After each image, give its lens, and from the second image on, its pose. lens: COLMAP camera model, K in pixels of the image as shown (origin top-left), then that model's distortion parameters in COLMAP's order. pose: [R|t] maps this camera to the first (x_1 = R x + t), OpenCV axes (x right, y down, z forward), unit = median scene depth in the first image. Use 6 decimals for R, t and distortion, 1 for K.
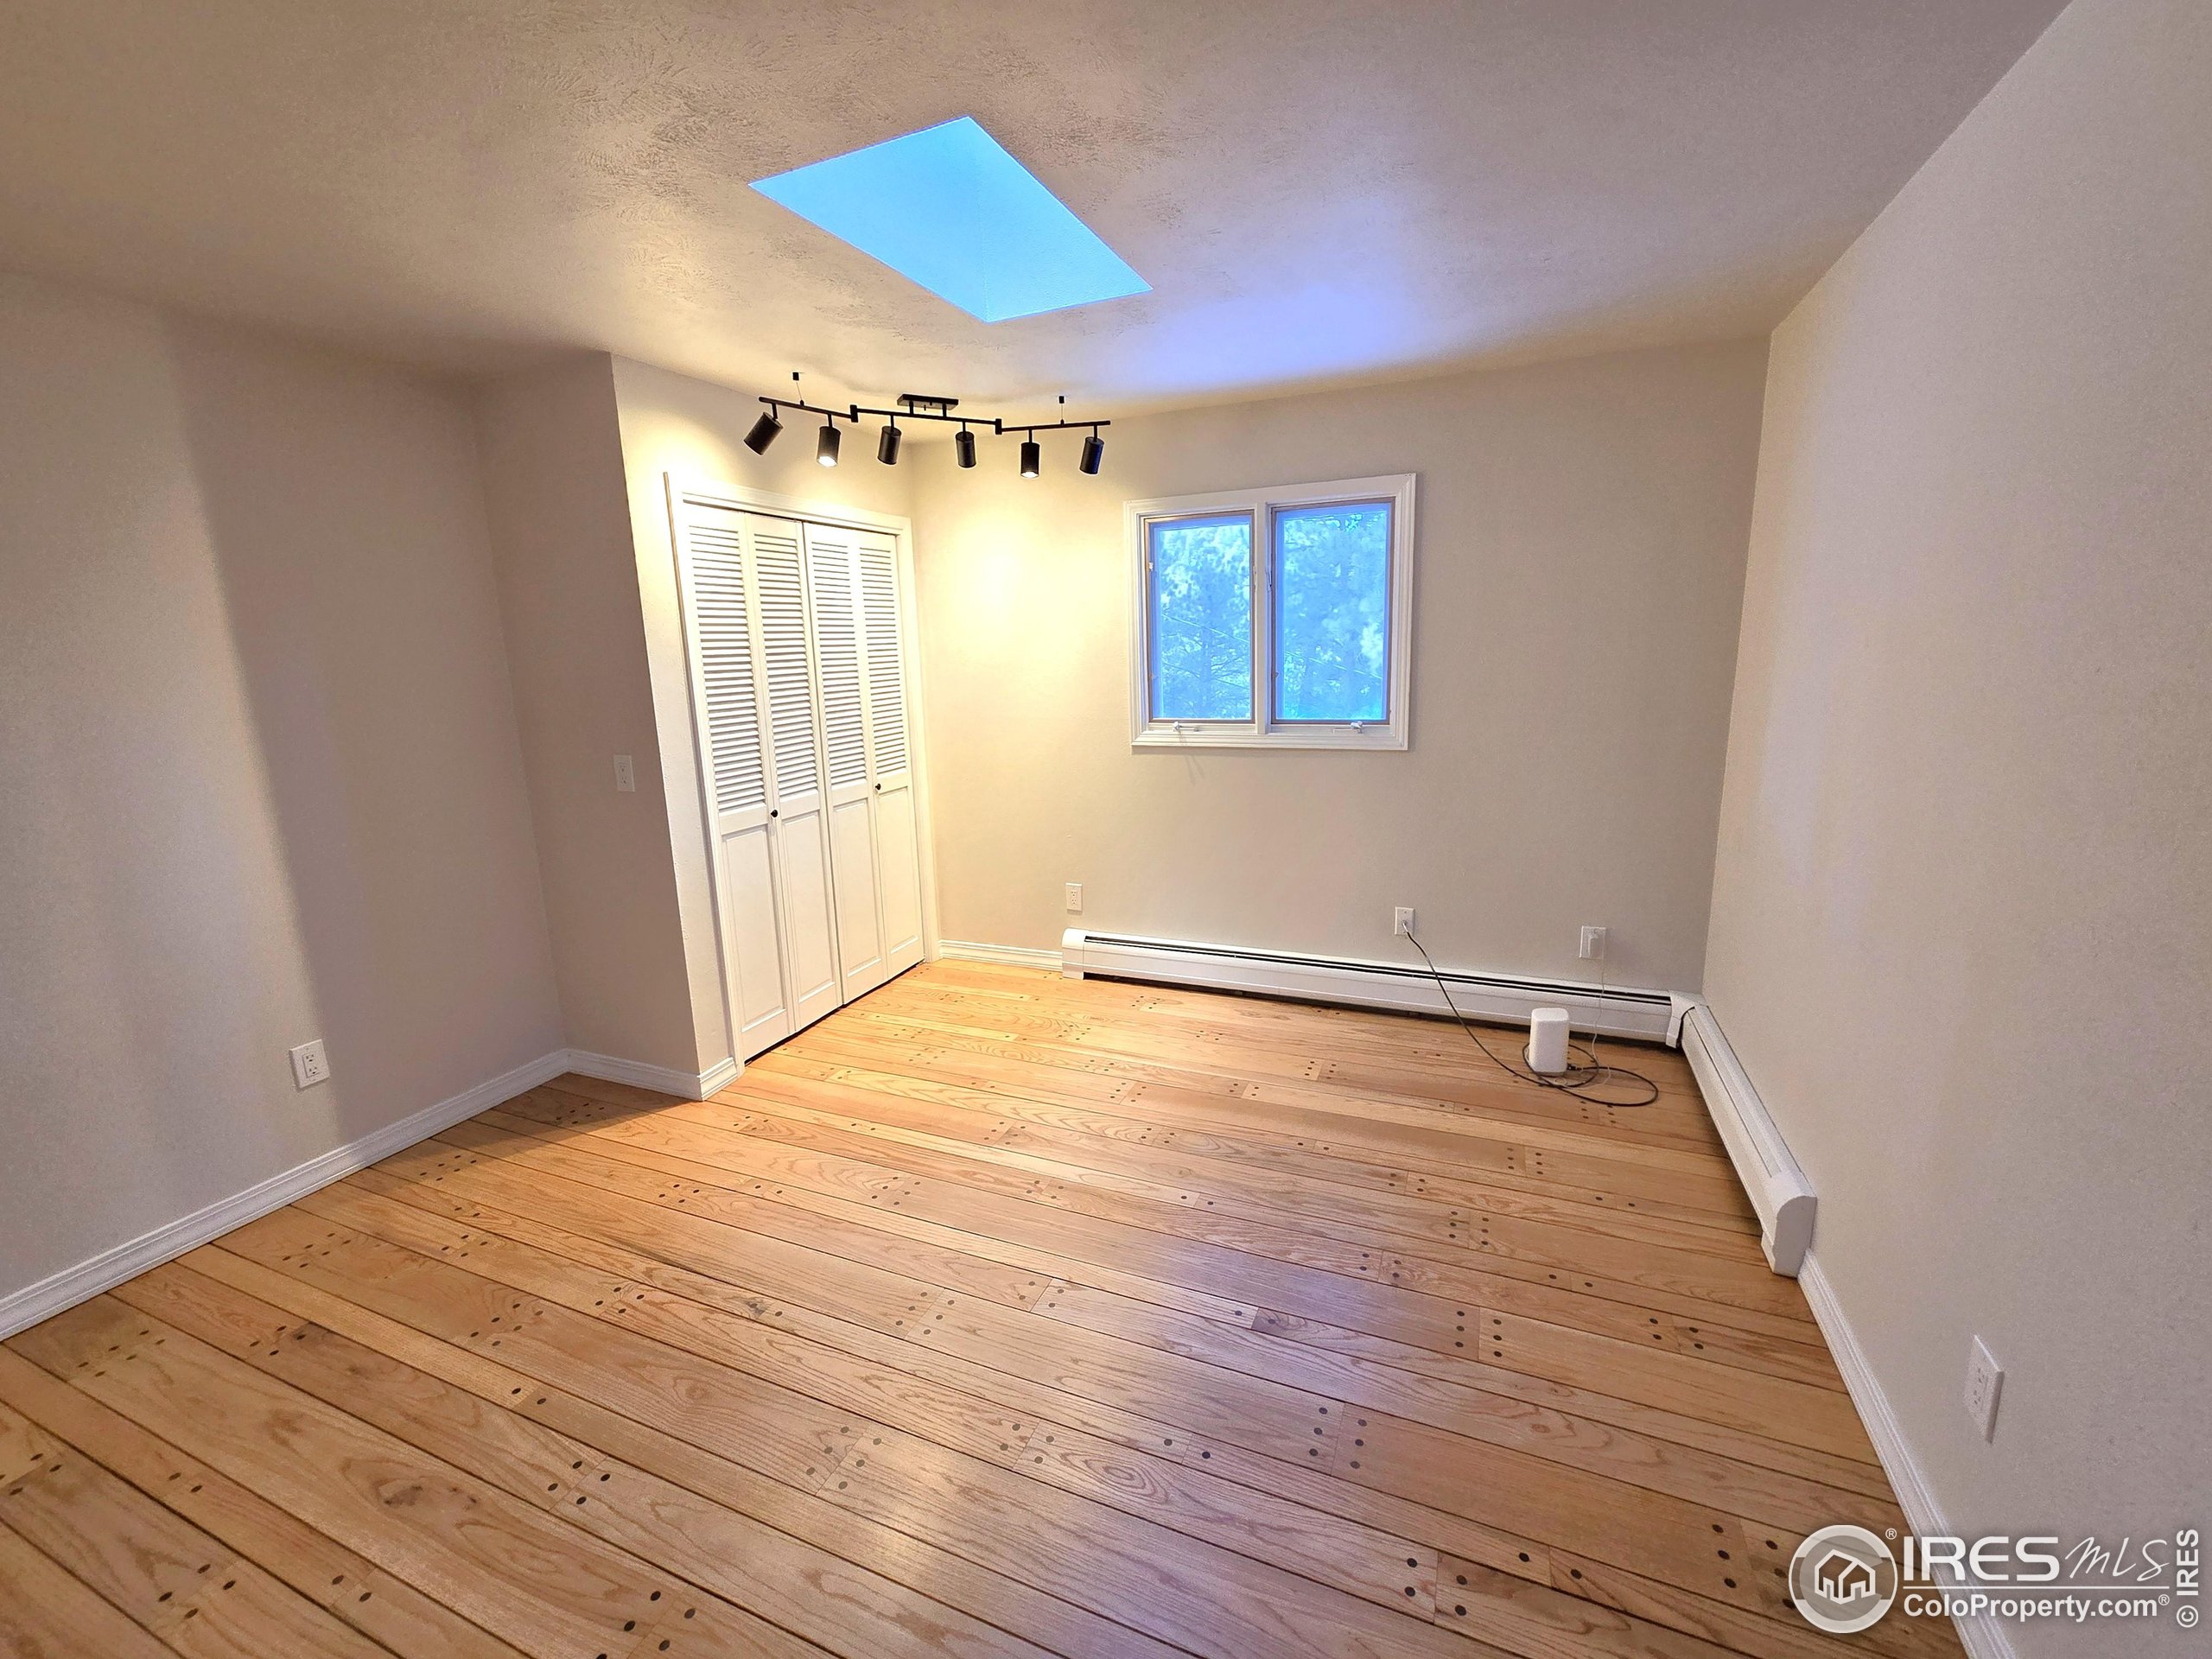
lens RADIAL K [[904.6, 0, 1112.5], [0, 904.6, 816.8], [0, 0, 1]] dist [-0.000625, -0.000870]
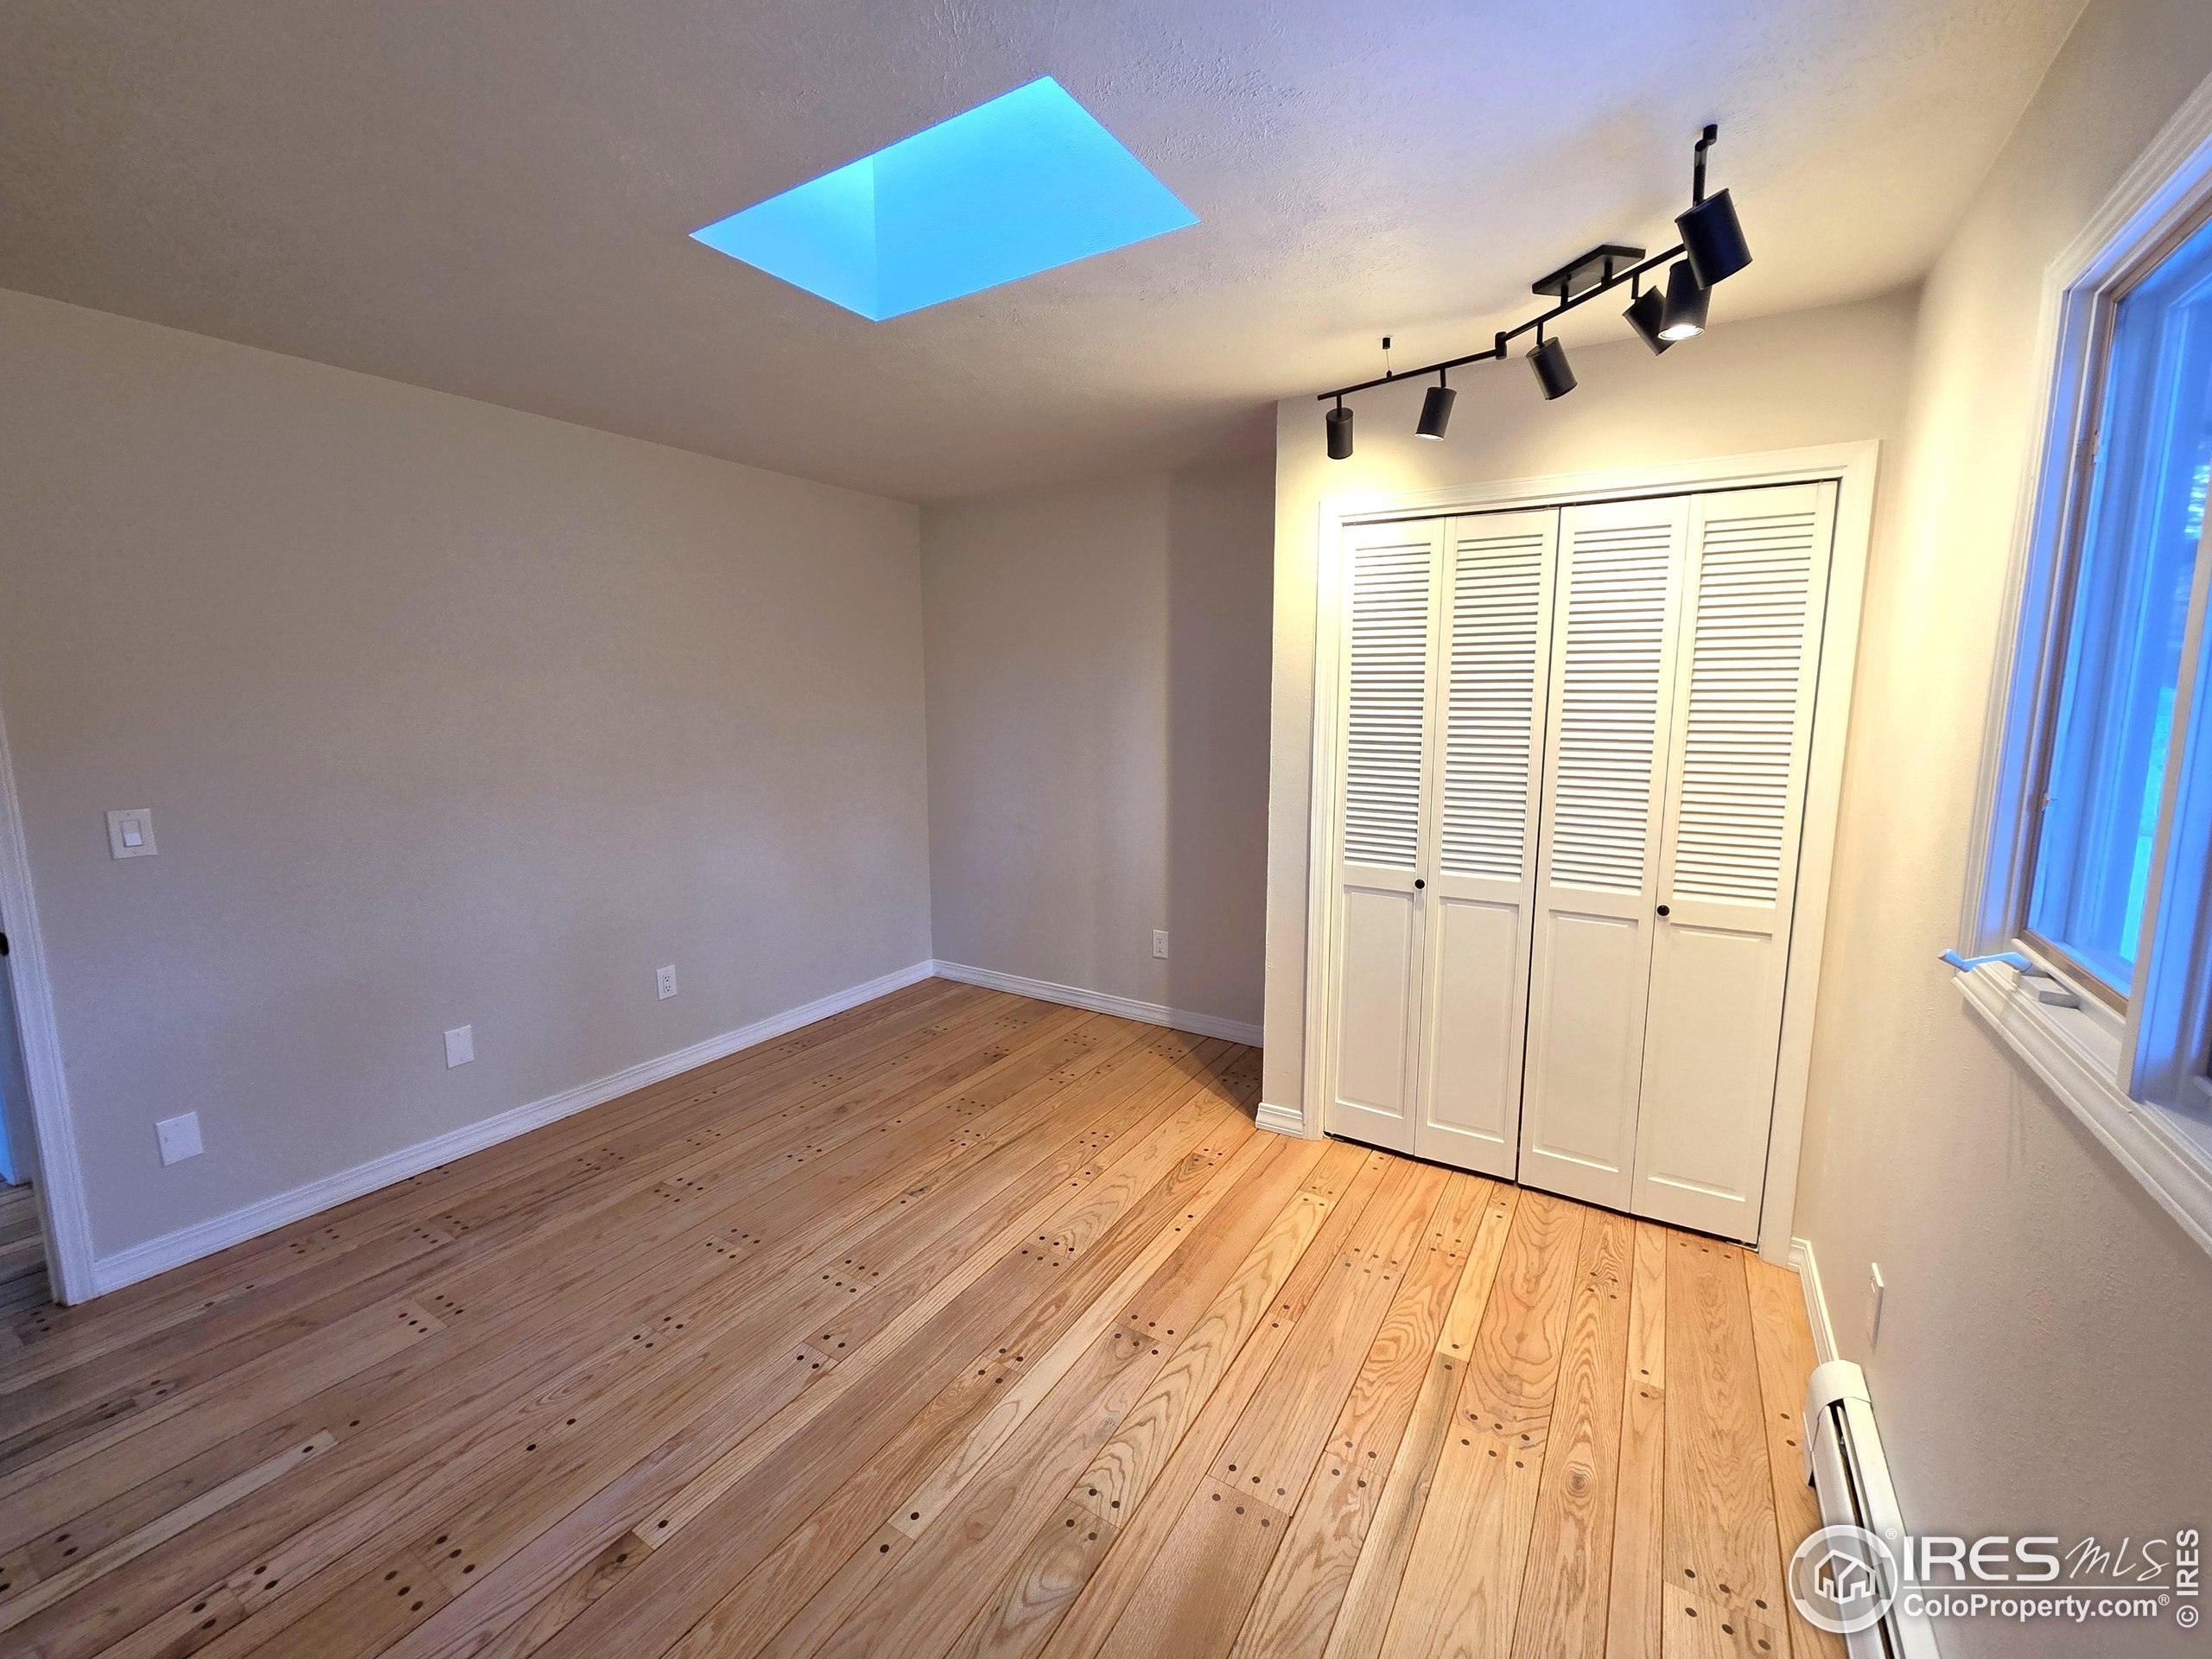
lens RADIAL K [[904.6, 0, 1112.5], [0, 904.6, 816.8], [0, 0, 1]] dist [-0.000625, -0.000870]
pose [[-0.153821, 0.166337, -0.973998, 0.538889], [-0.185363, 0.963371, 0.193796, -0.200870], [0.970556, 0.210353, -0.117354, 0.968289]]
